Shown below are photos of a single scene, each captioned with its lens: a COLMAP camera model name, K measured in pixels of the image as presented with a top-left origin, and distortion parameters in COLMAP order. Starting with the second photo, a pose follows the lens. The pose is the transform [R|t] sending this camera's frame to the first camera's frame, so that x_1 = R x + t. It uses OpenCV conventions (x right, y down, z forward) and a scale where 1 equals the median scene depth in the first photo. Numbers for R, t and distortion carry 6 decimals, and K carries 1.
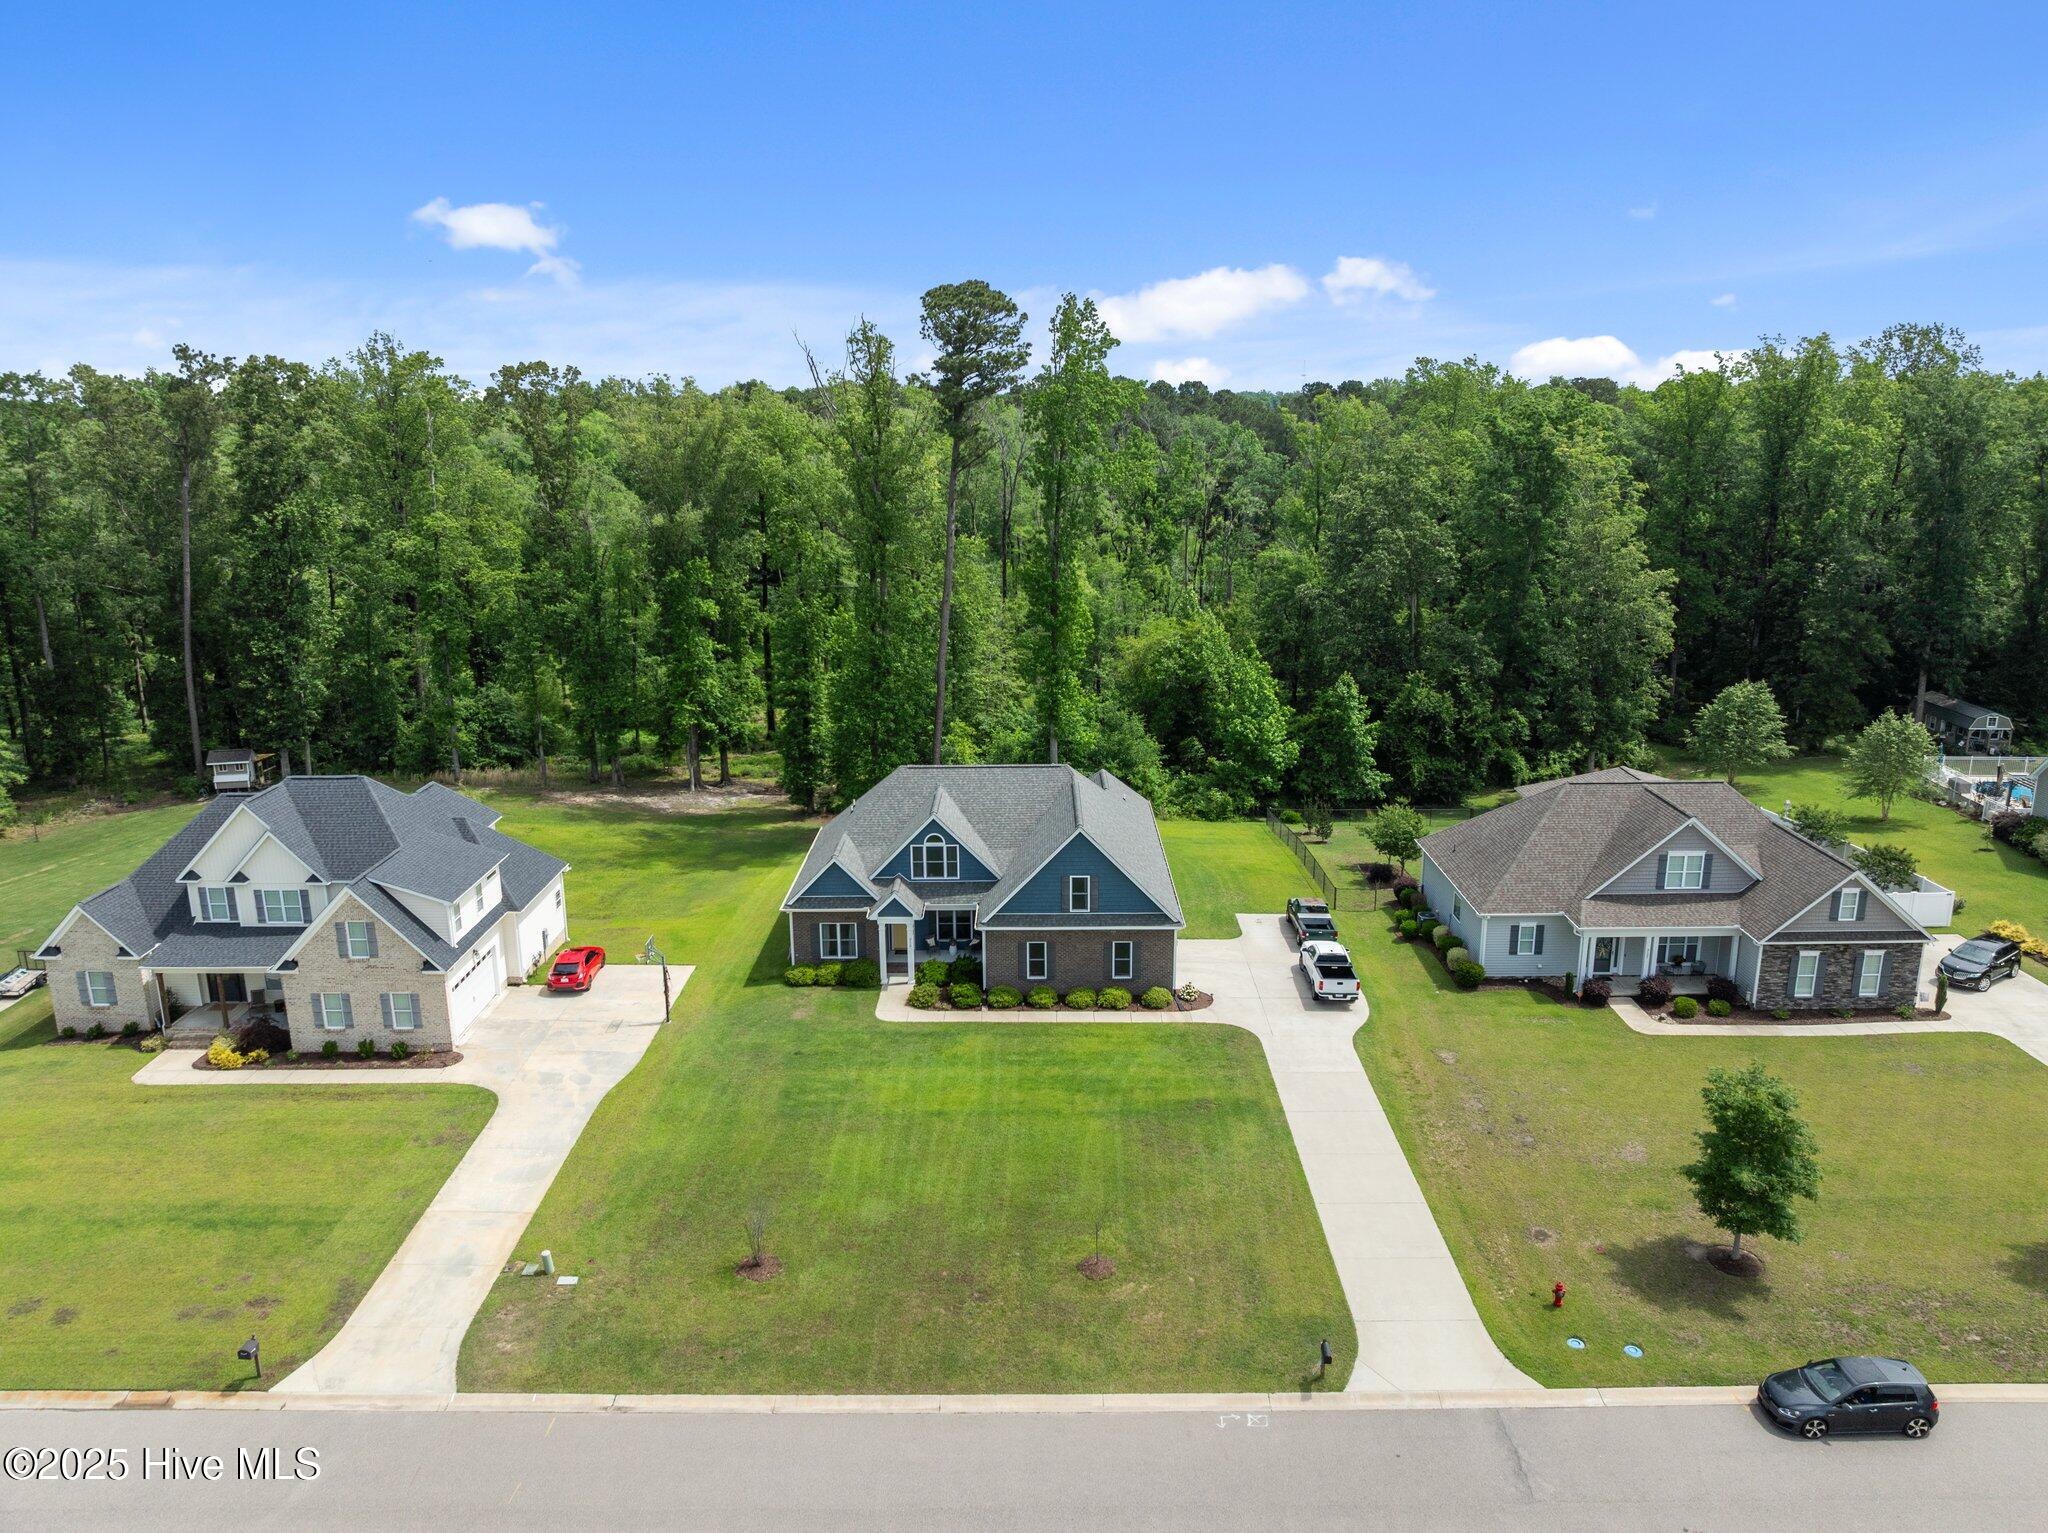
lens RADIAL K [[1446.2, 0, 1023.3], [0, 1446.2, 762.4], [0, 0, 1]] dist [-0.047734, 0.019112]
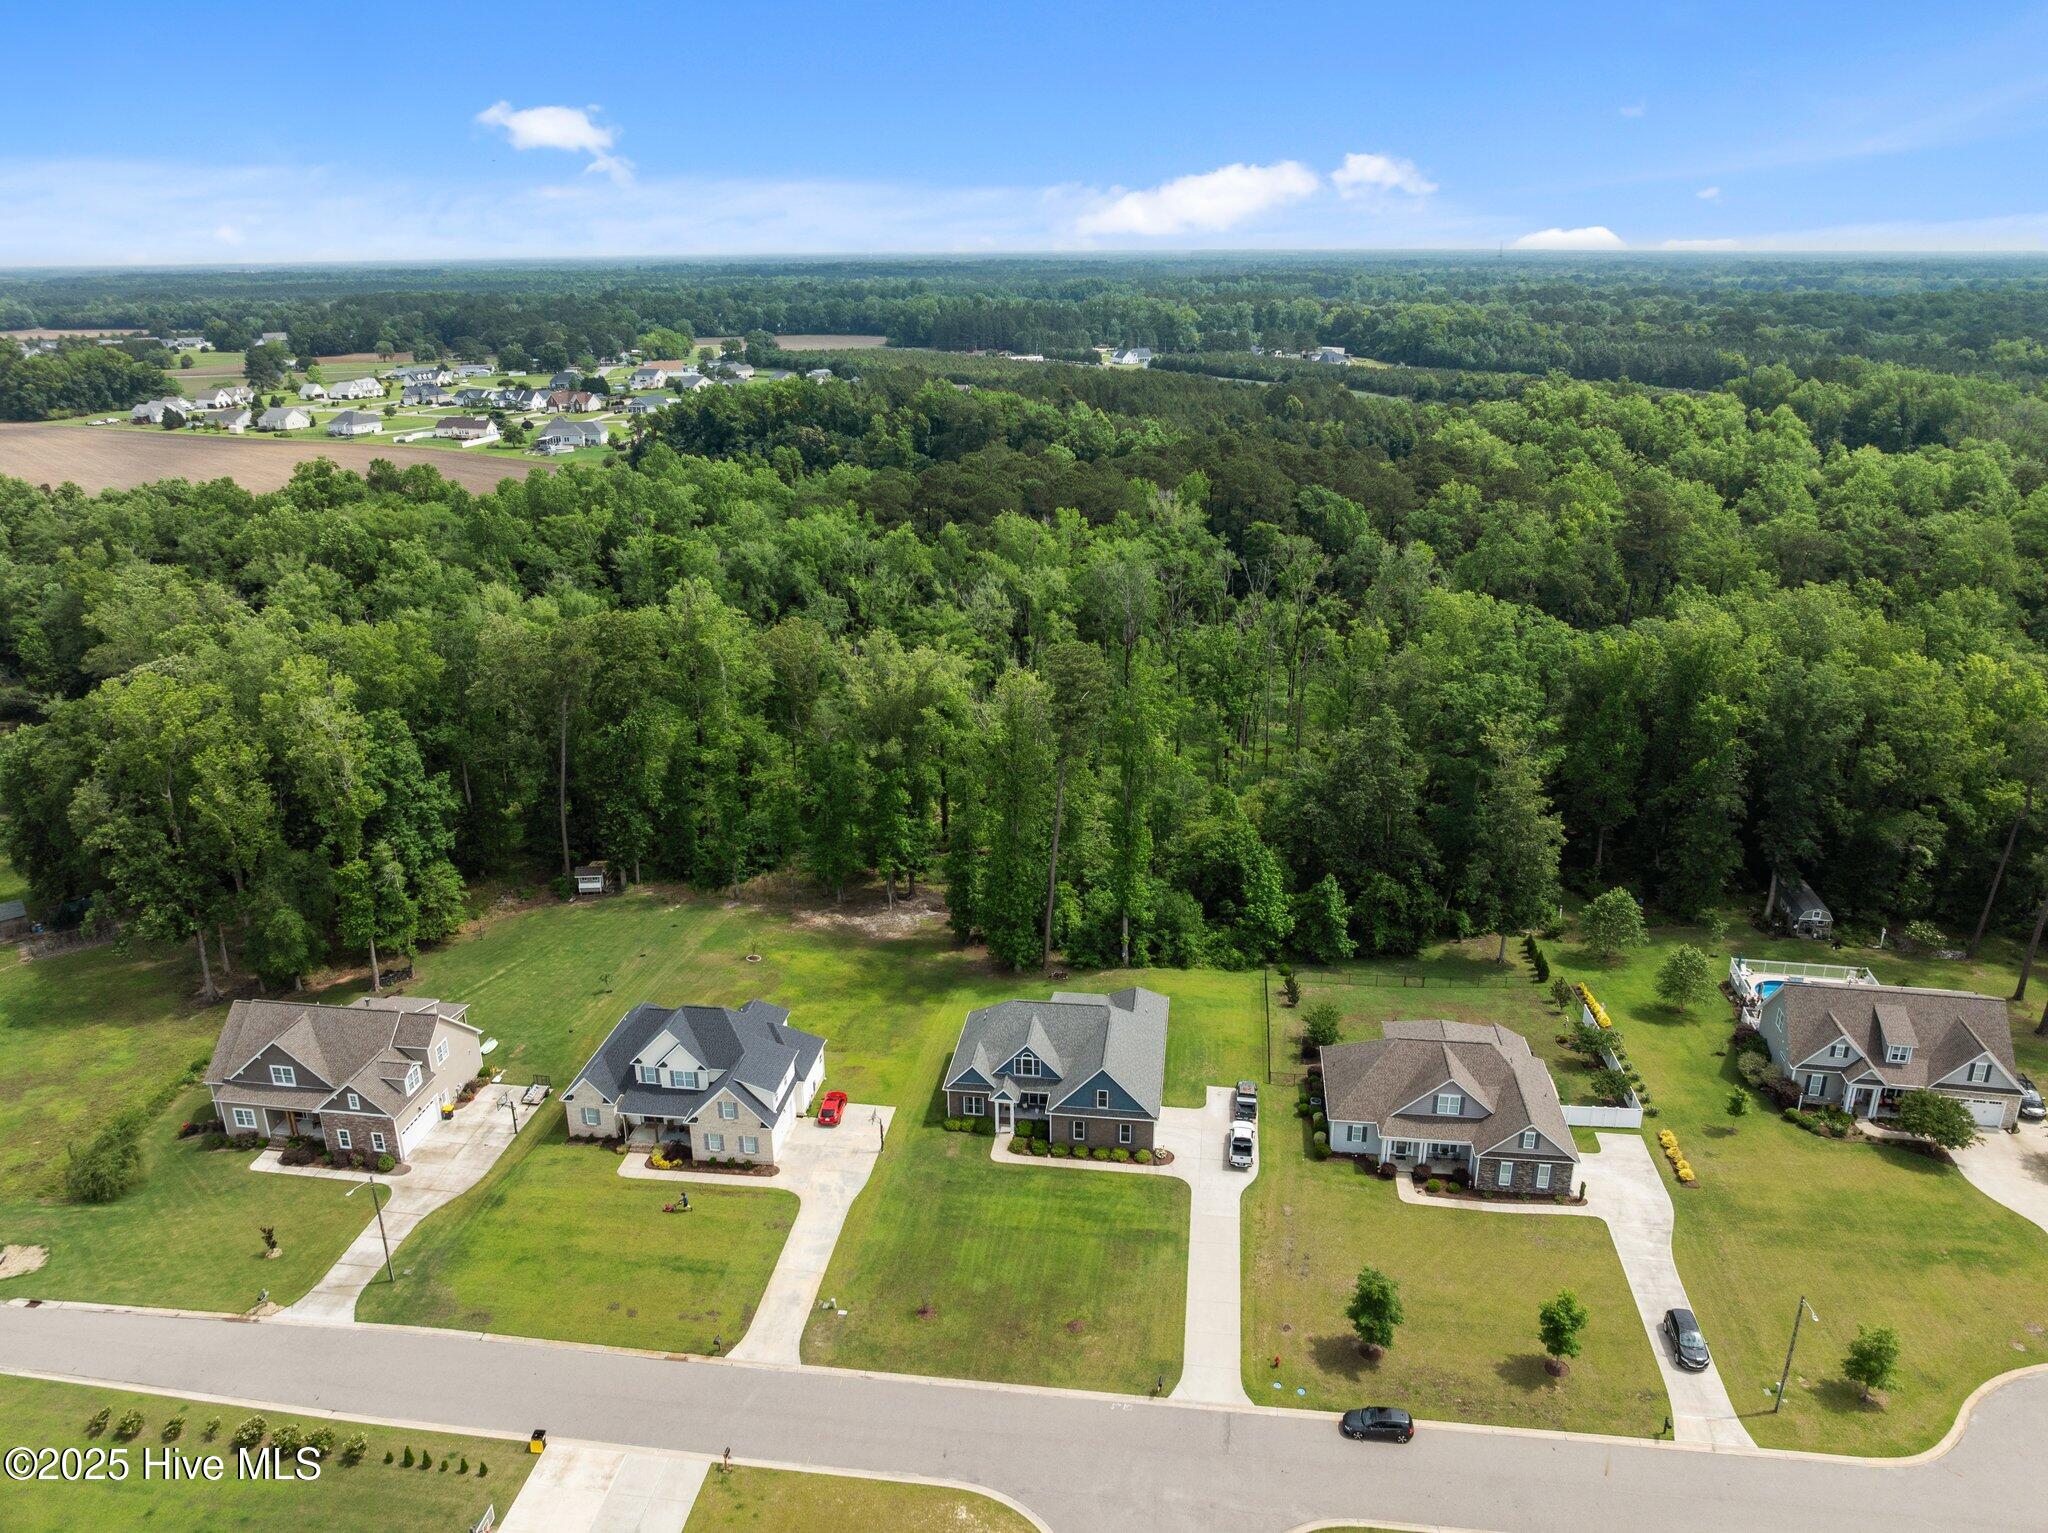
lens RADIAL K [[1430.8, 0, 1024.7], [0, 1430.8, 774.5], [0, 0, 1]] dist [-0.031414, -0.012571]
pose [[0.991993, 0.042798, -0.118824, 0.139272], [-0.029919, 0.993686, 0.108133, -0.515882], [0.122701, -0.103712, 0.987010, -0.769759]]
